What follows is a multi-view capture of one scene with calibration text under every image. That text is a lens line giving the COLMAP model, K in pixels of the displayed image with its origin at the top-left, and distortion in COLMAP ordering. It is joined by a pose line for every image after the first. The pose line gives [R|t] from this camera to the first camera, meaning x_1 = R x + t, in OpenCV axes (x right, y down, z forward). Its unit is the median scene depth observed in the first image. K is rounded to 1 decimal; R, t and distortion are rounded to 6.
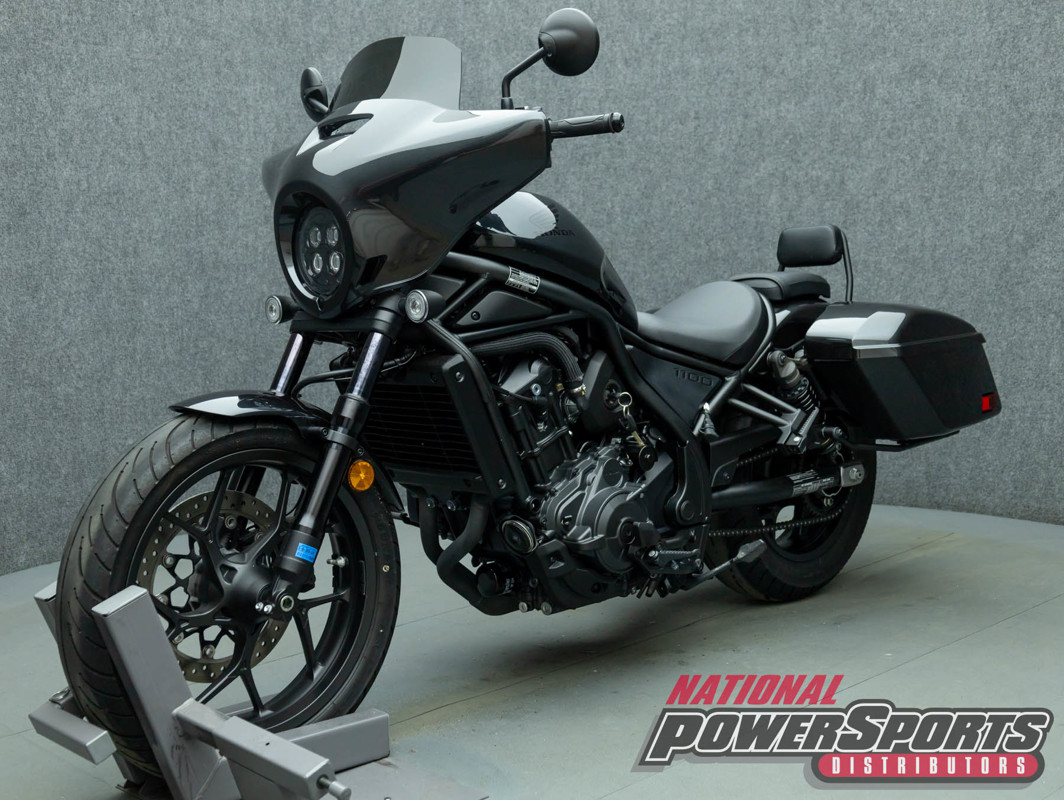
lens RADIAL K [[1433.0, 0, 505.2], [0, 1433.0, 400.6], [0, 0, 1]] dist [0.042099, 0.000000]
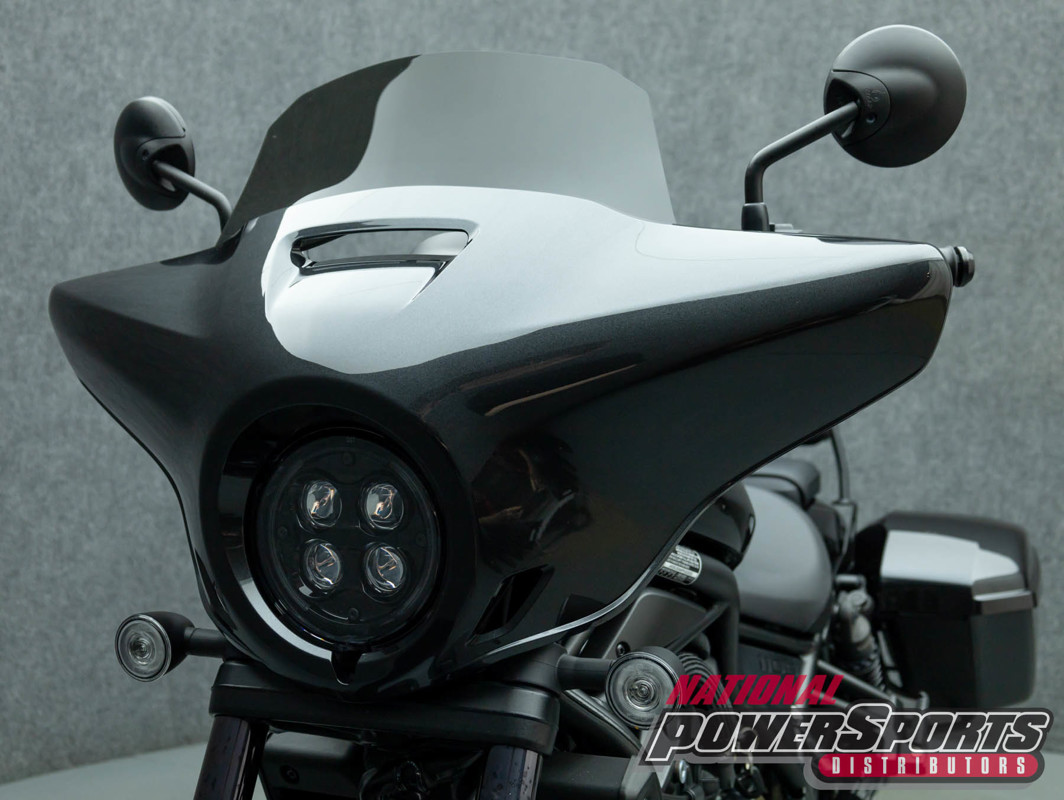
lens RADIAL K [[1406.7, 0, 537.0], [0, 1406.7, 393.8], [0, 0, 1]] dist [0.063840, 0.000000]
pose [[0.364253, -0.039100, 0.930479, -0.310978], [0.093233, 0.995630, 0.005340, -0.093445], [-0.926622, 0.084806, 0.366306, 0.542979]]
